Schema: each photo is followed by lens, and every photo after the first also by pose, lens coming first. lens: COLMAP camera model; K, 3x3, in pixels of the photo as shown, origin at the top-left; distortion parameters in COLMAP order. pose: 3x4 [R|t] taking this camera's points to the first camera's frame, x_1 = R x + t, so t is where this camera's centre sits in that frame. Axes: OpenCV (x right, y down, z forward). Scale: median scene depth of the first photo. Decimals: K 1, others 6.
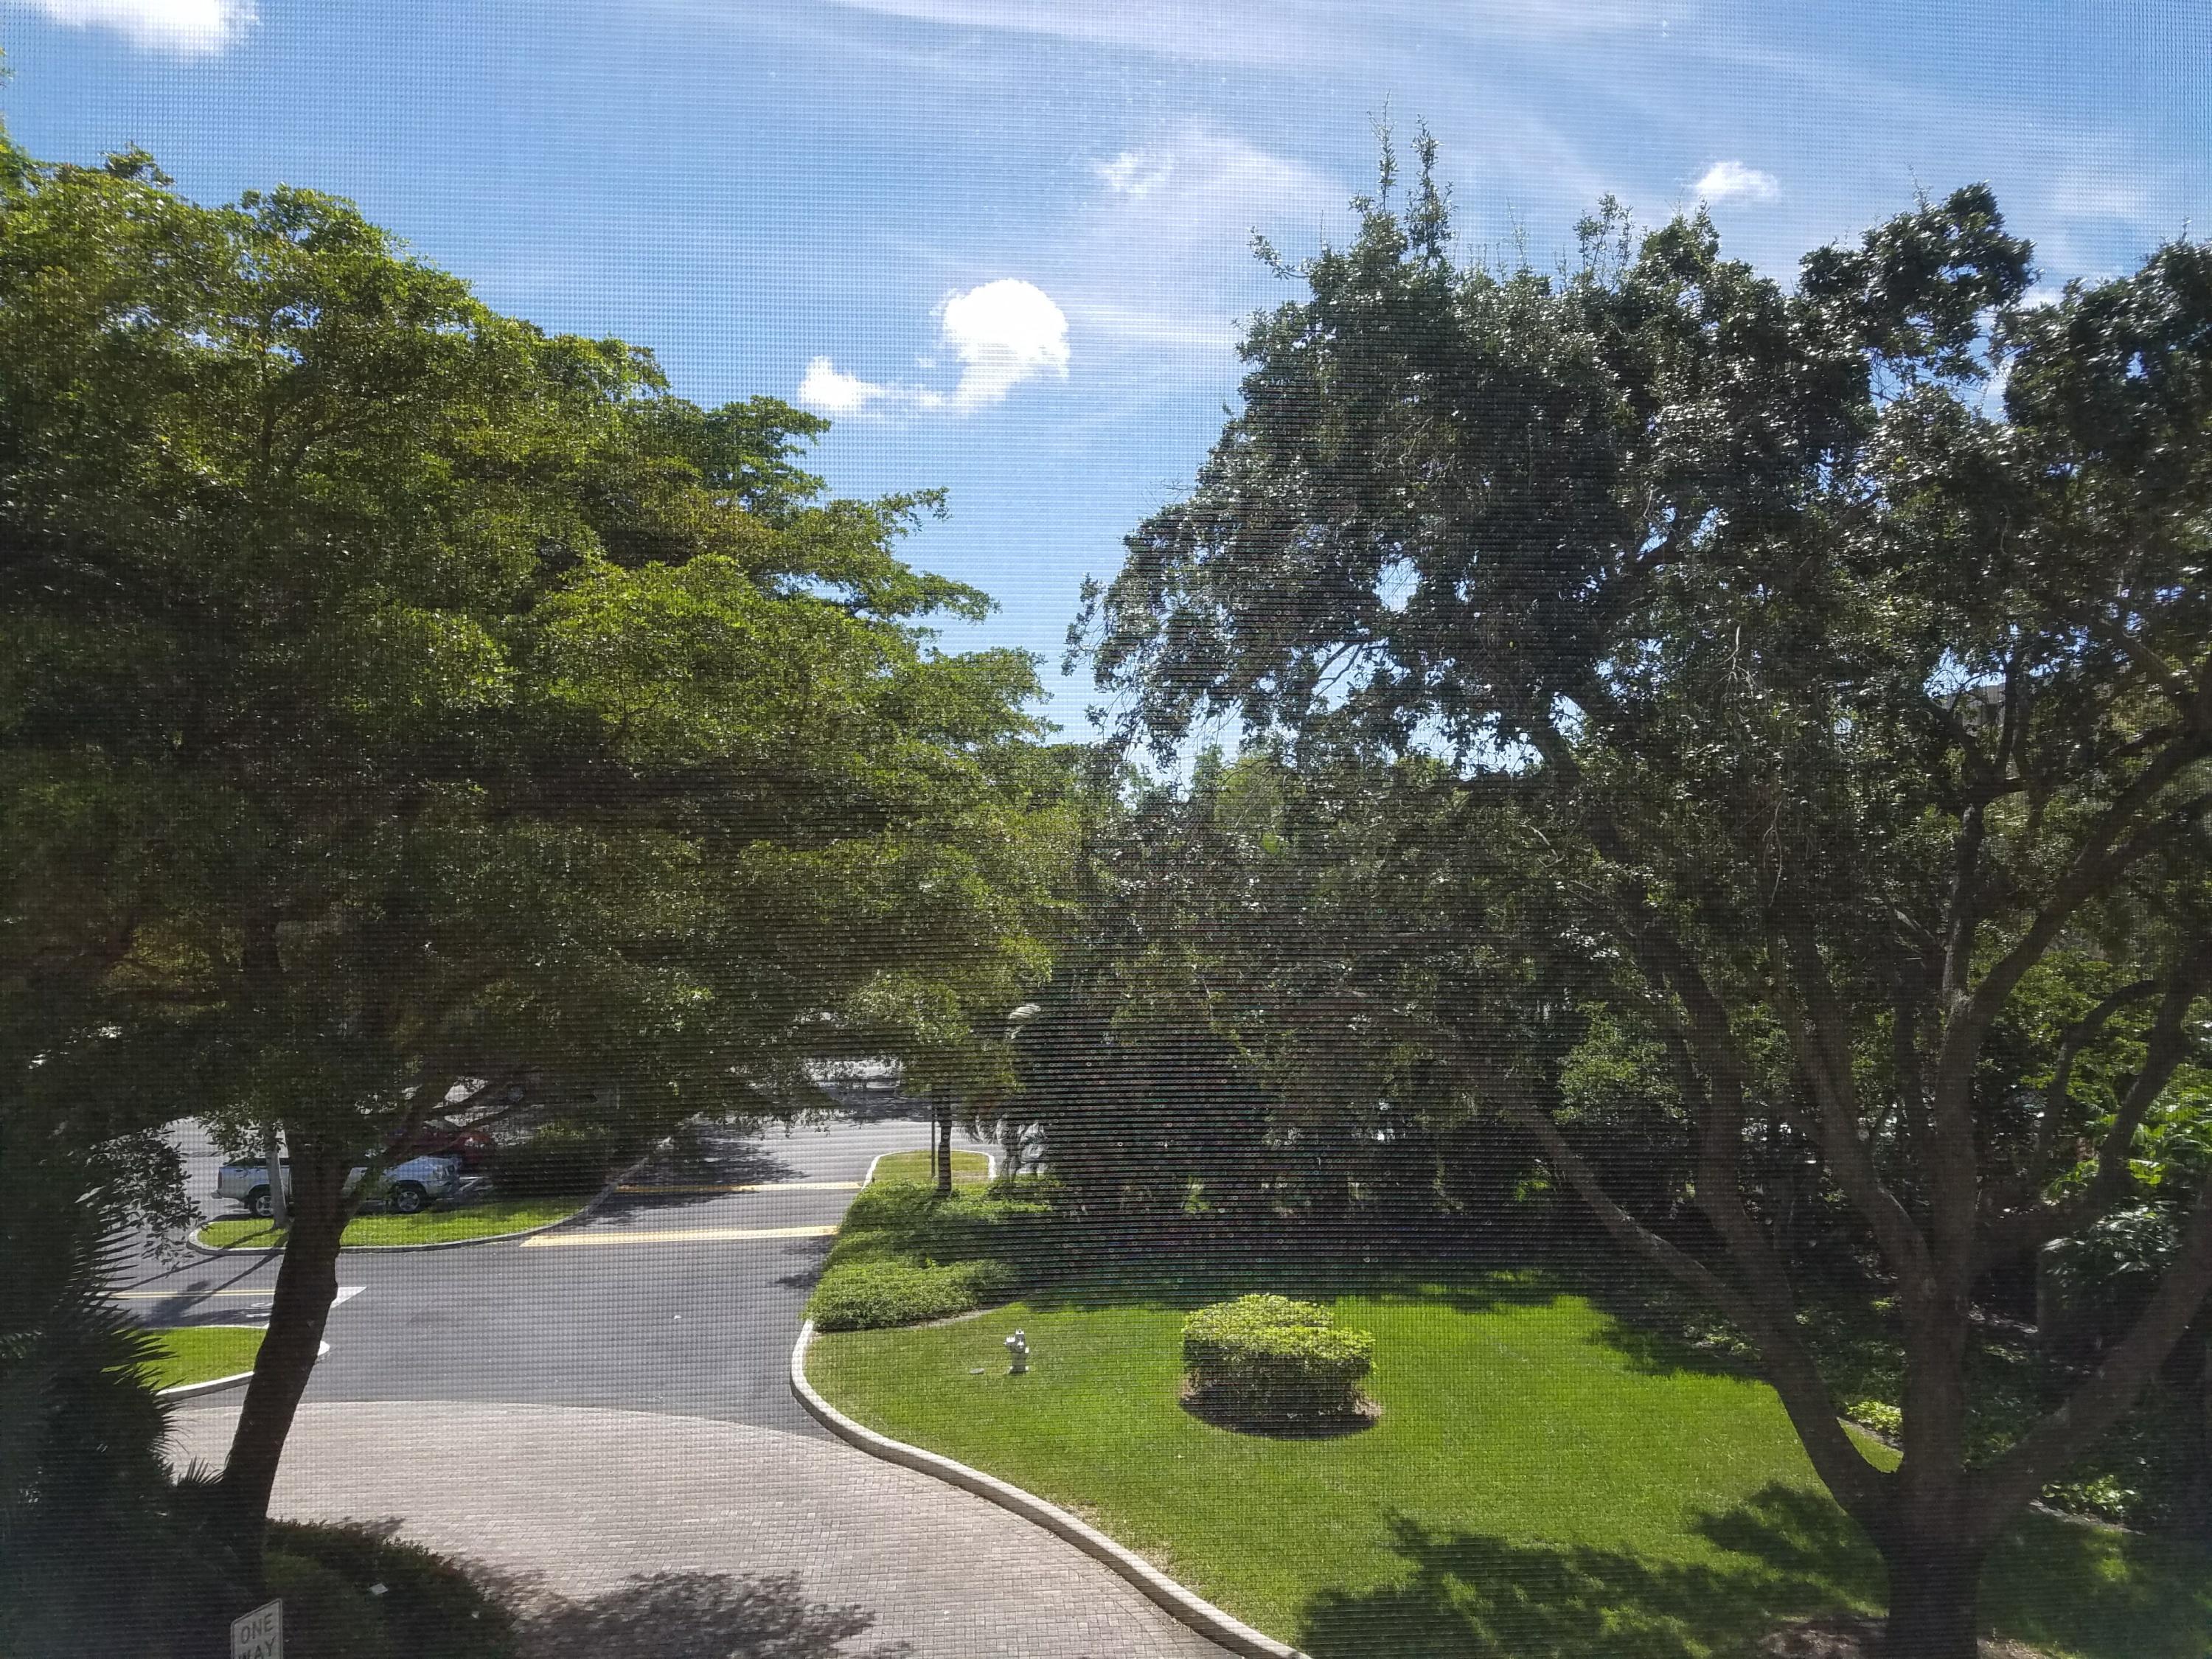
lens RADIAL K [[1680.9, 0, 1133.6], [0, 1680.9, 858.0], [0, 0, 1]] dist [0.134555, -0.211780]
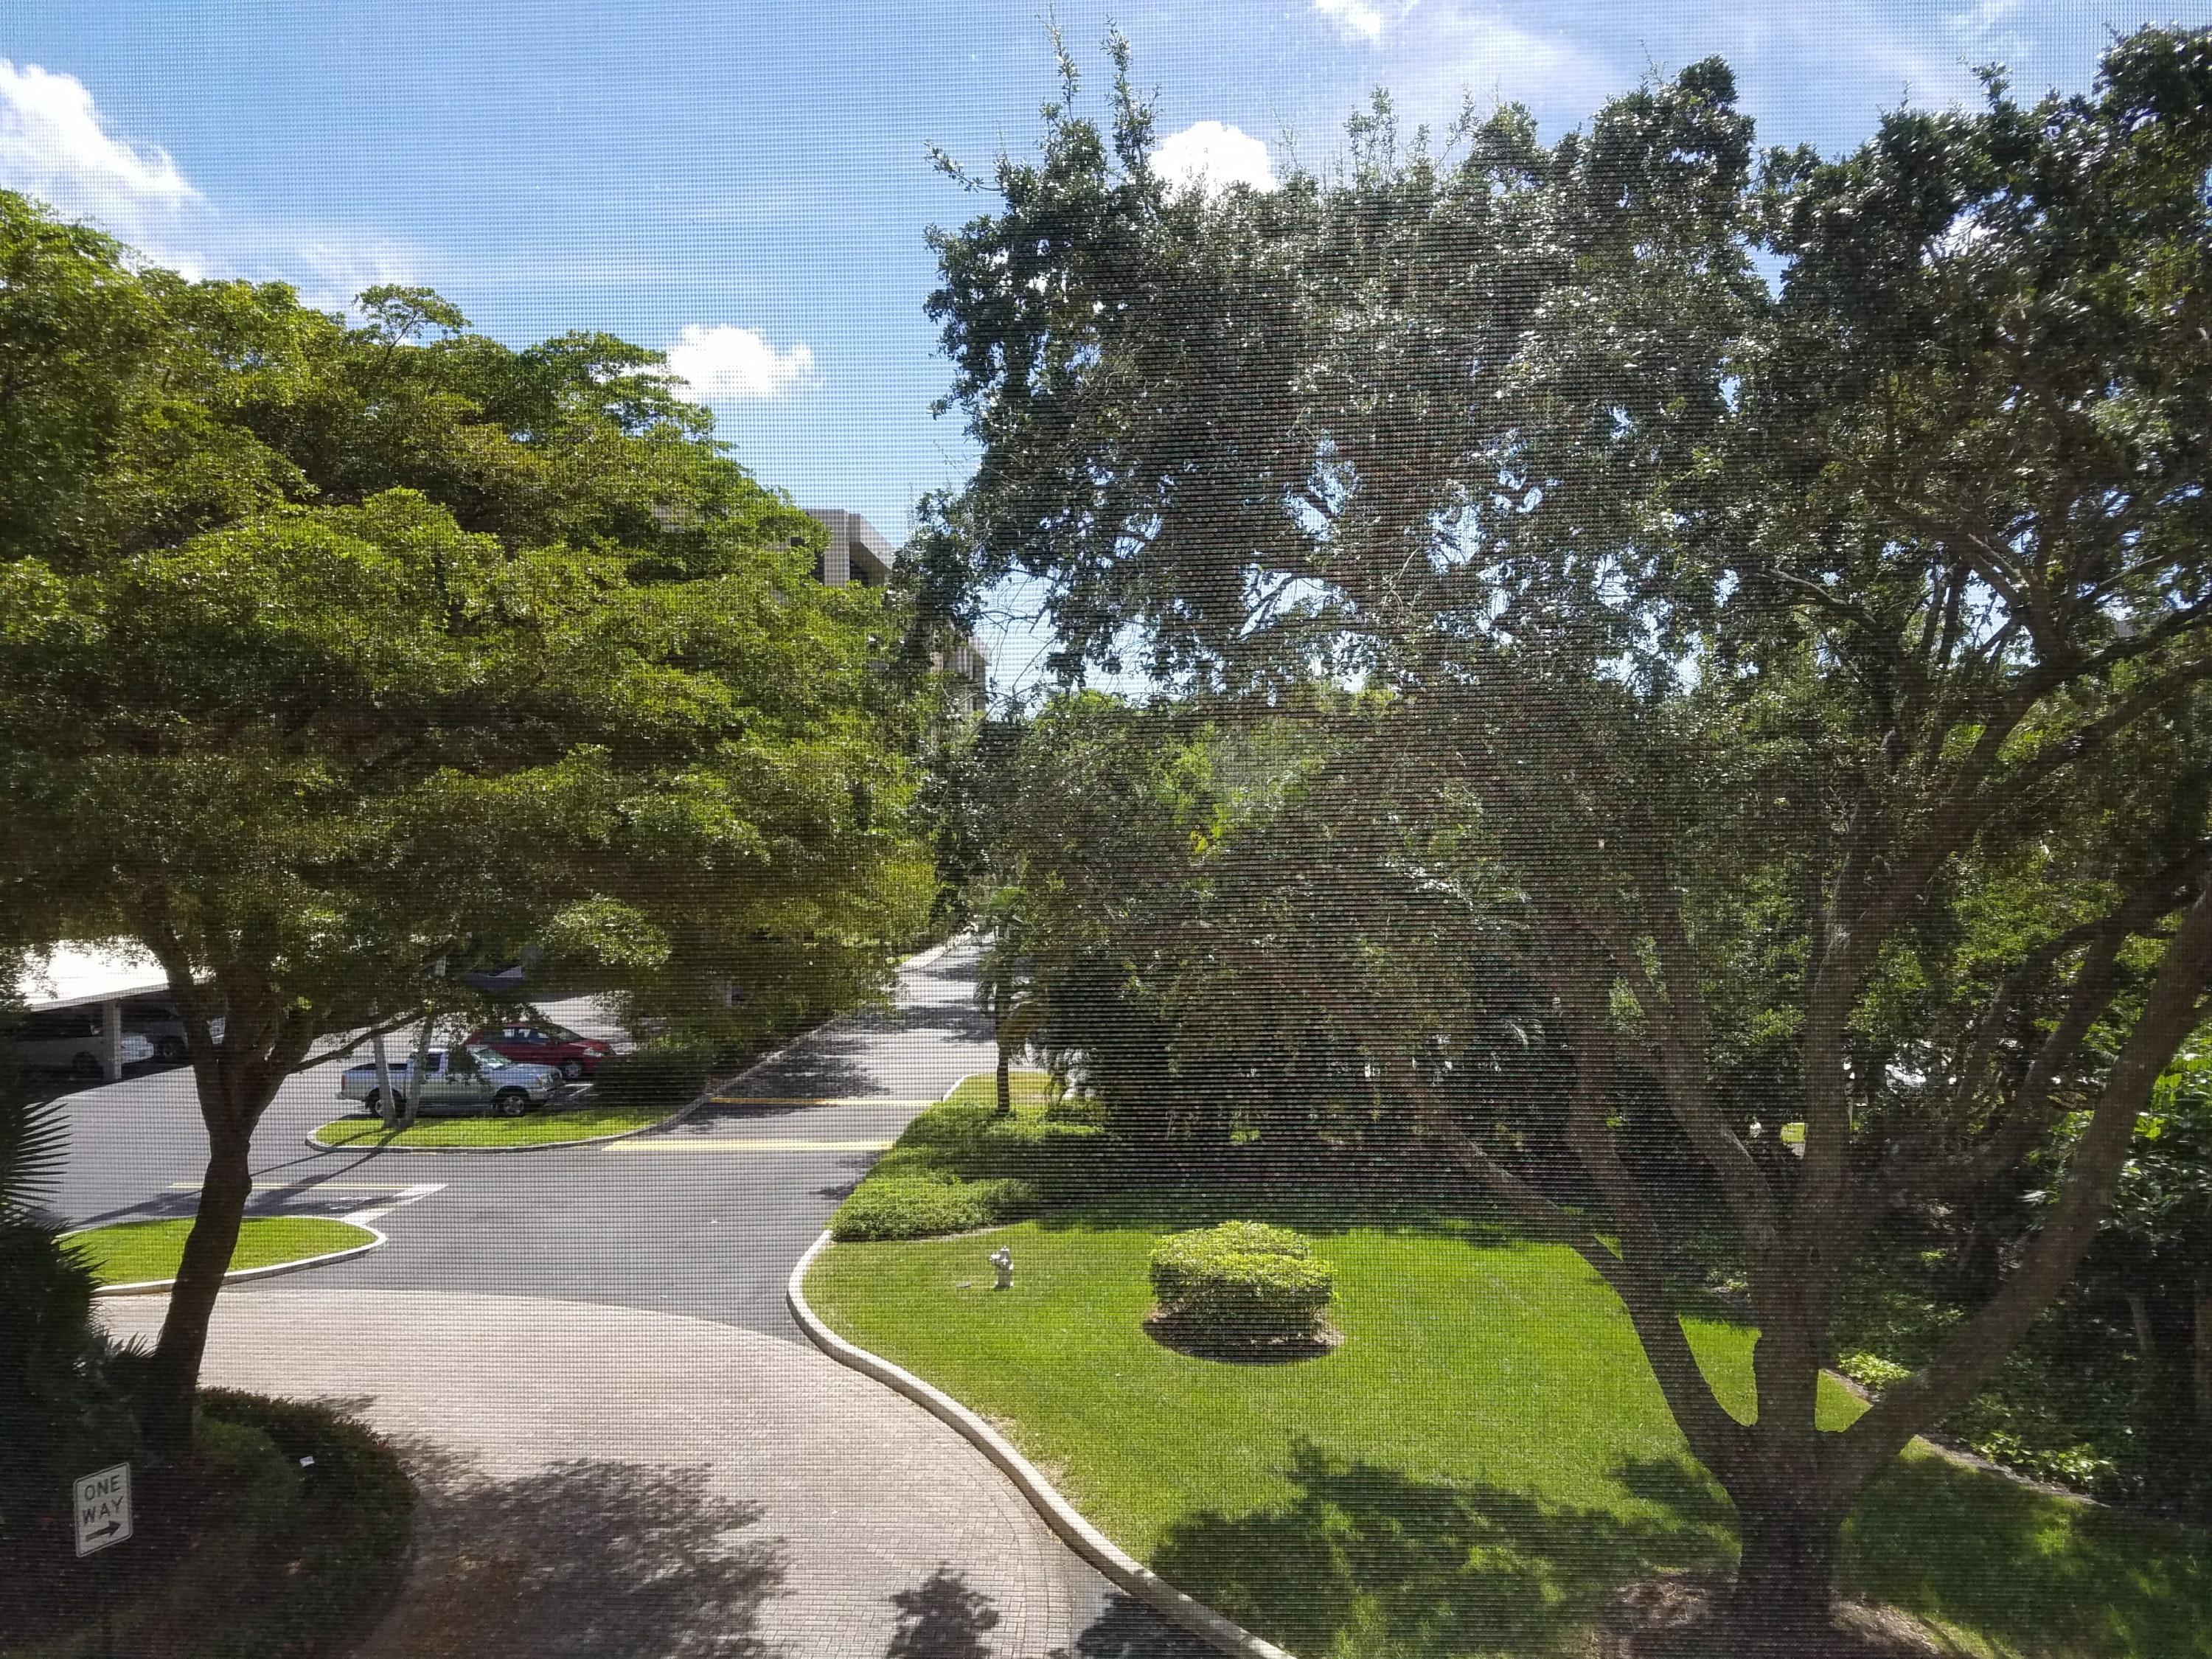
lens RADIAL K [[1682.7, 0, 1077.6], [0, 1682.7, 859.5], [0, 0, 1]] dist [0.145276, -0.225538]
pose [[0.991137, 0.007573, -0.132625, 0.131507], [-0.001645, 0.998997, 0.044757, -0.000629], [0.132831, -0.044142, 0.990155, 0.007424]]
